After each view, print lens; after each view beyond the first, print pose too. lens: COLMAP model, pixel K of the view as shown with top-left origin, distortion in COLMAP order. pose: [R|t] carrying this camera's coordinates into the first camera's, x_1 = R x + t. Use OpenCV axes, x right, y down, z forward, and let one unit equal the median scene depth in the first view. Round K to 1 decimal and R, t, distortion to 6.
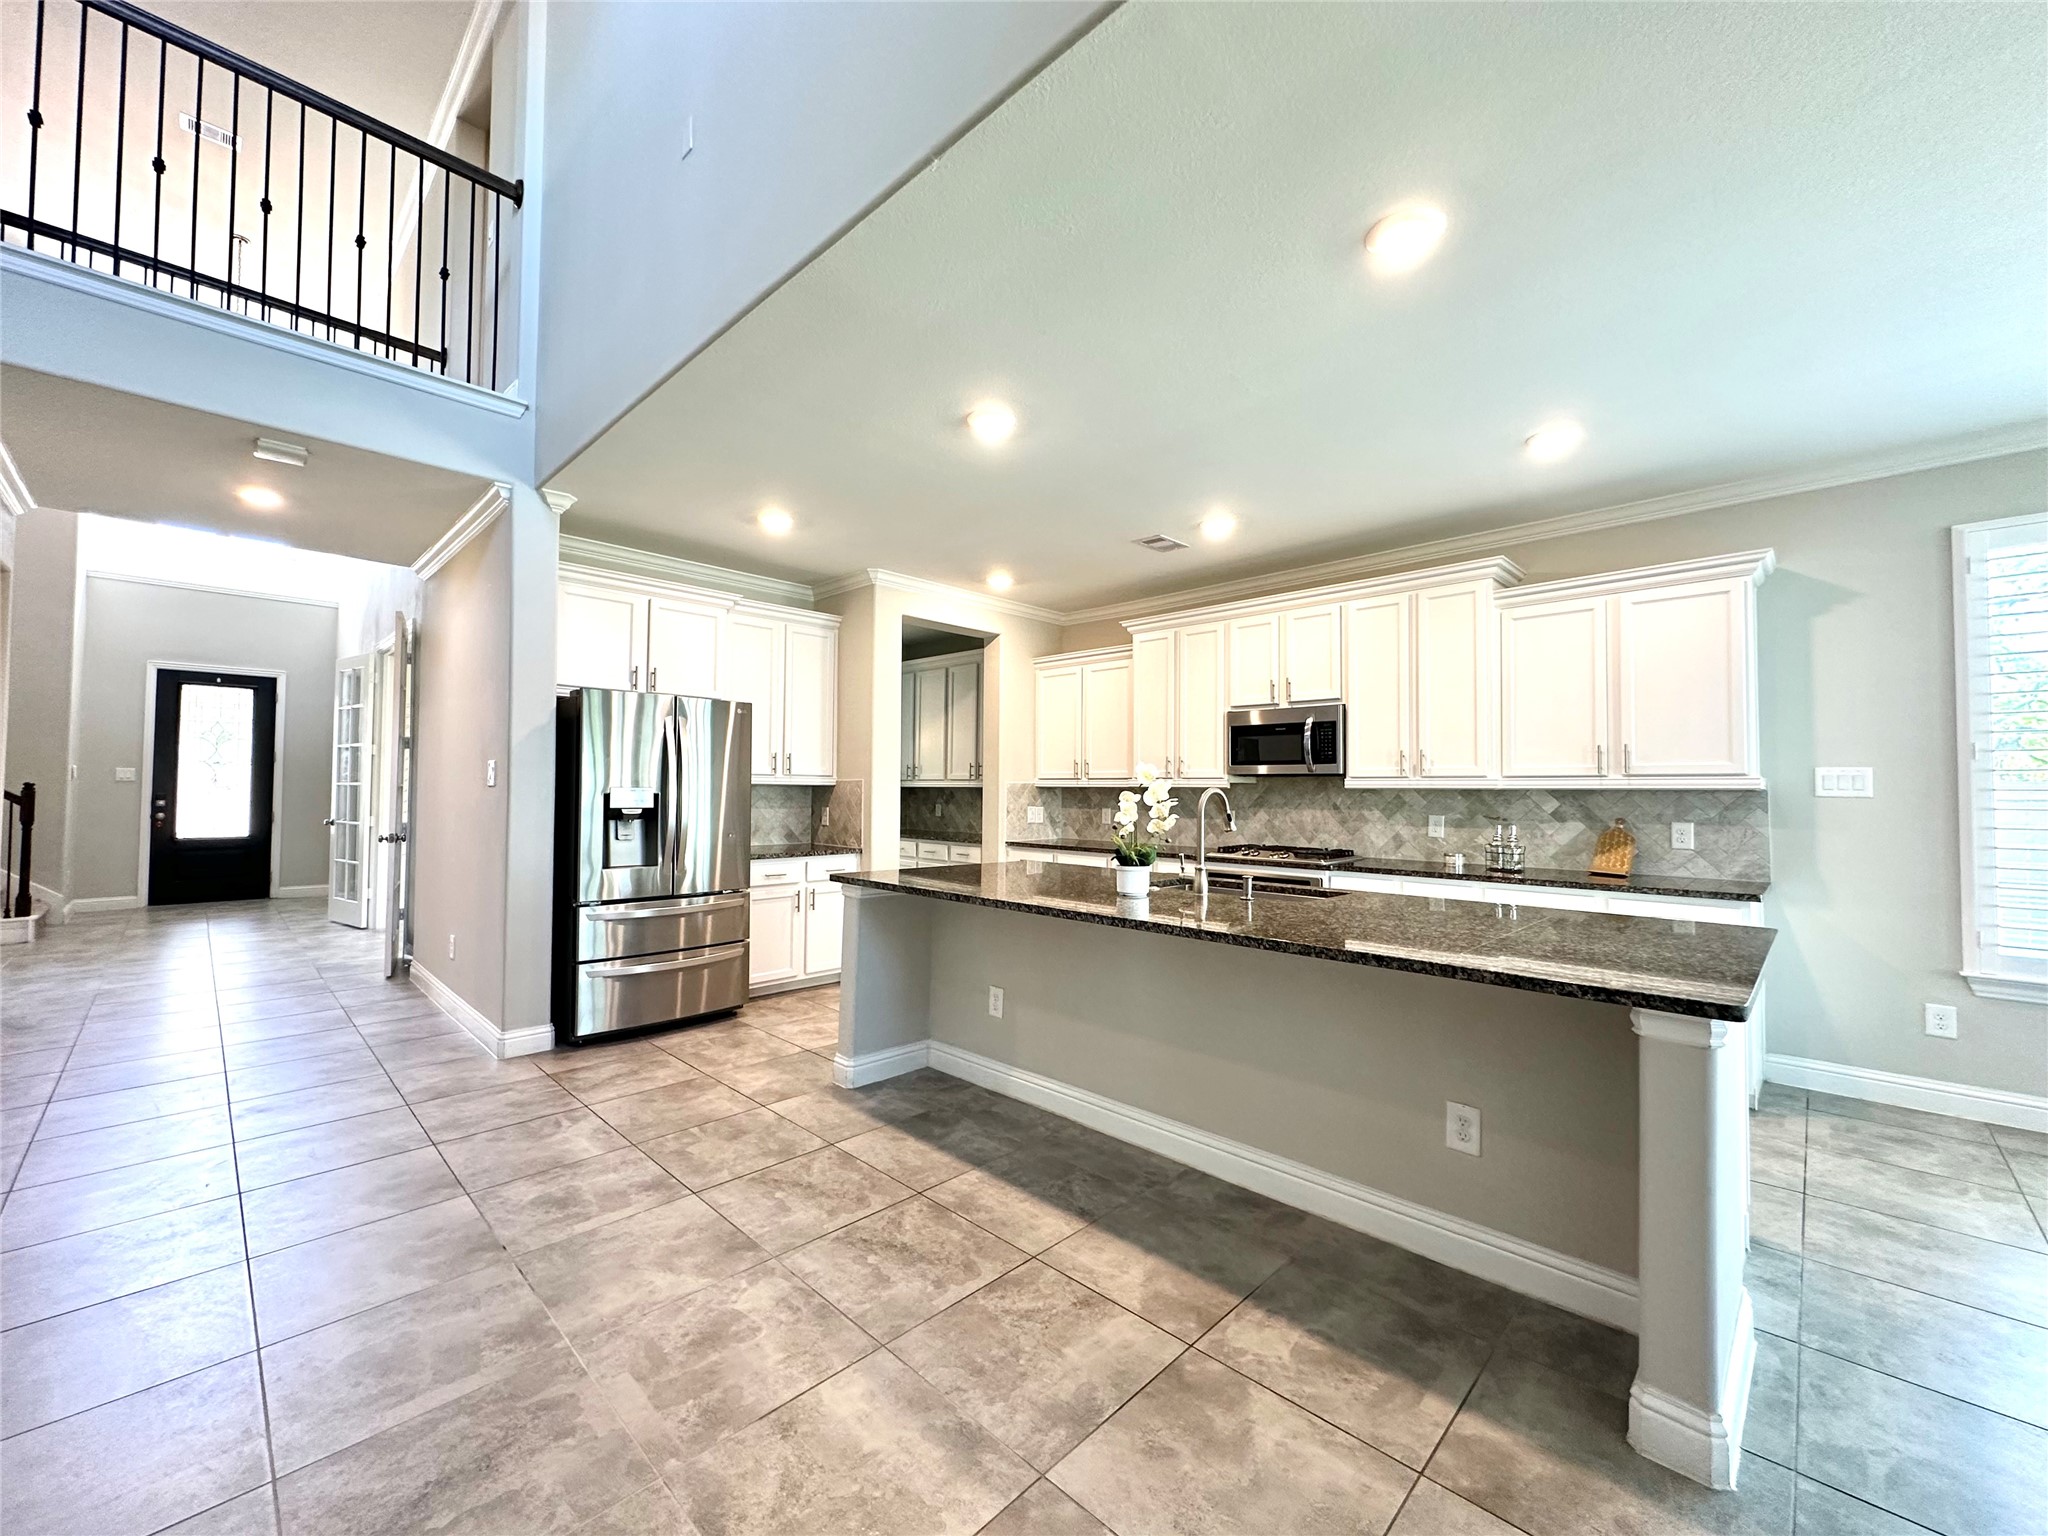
lens RADIAL K [[810.8, 0, 1028.1], [0, 810.8, 771.7], [0, 0, 1]] dist [-0.002875, 0.000768]
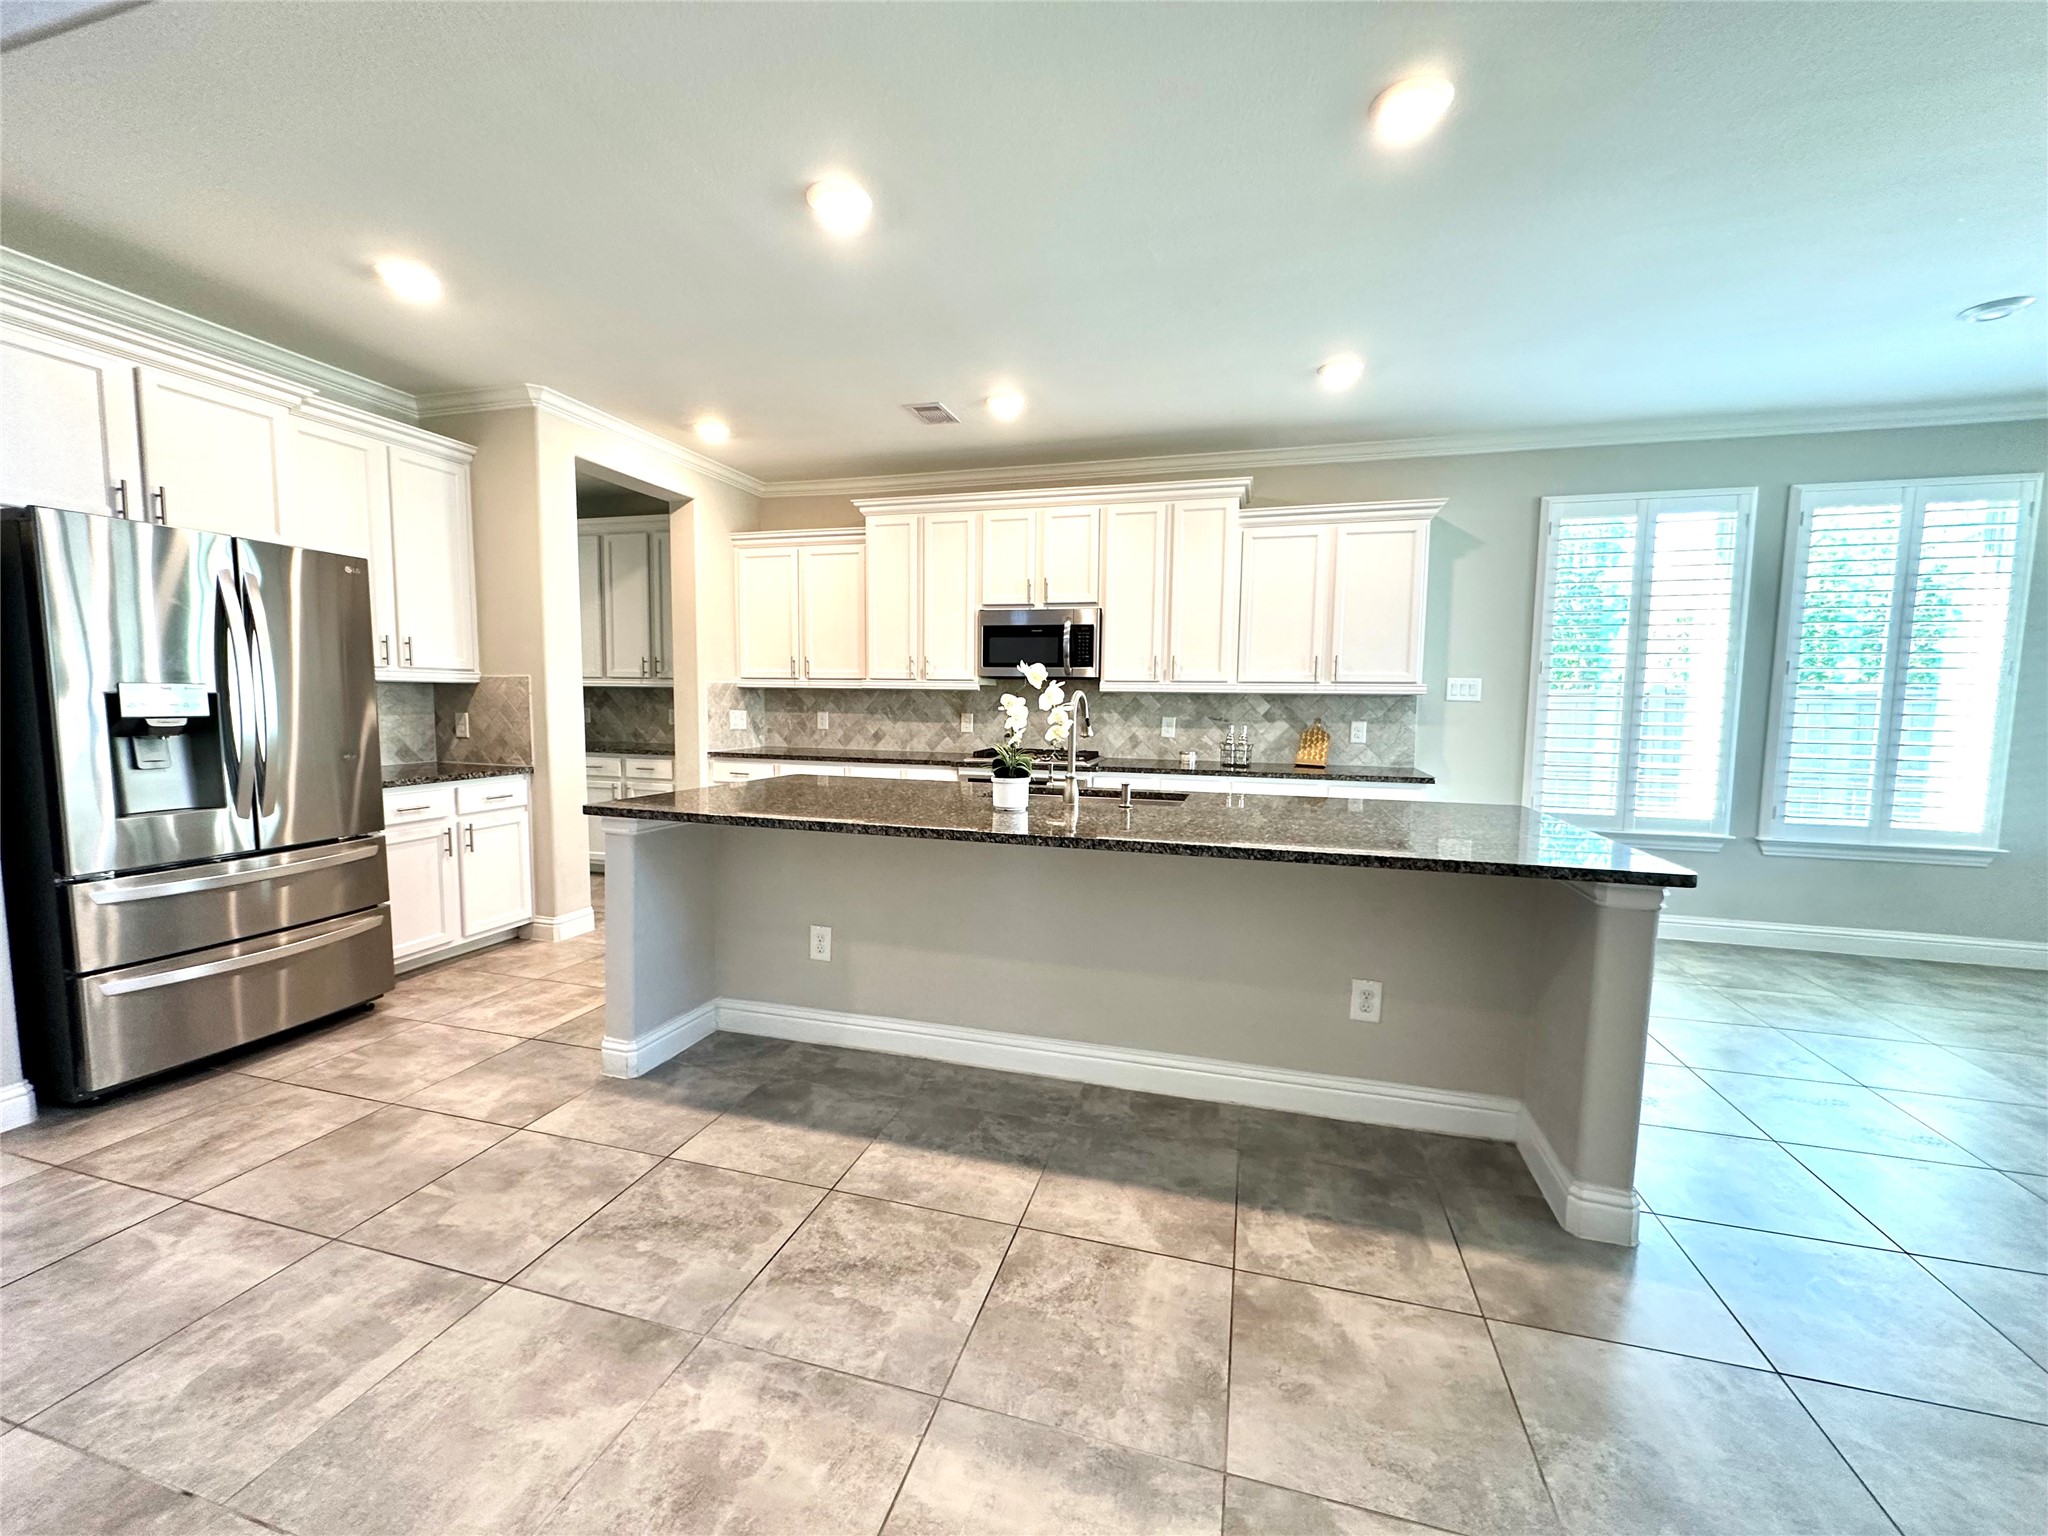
lens RADIAL K [[810.8, 0, 1029.4], [0, 810.8, 769.7], [0, 0, 1]] dist [-0.002875, 0.000768]
pose [[0.880720, -0.039671, 0.471973, -0.235954], [-0.016508, 0.993310, 0.114296, 0.004070], [-0.473349, -0.108454, 0.874173, 0.174794]]
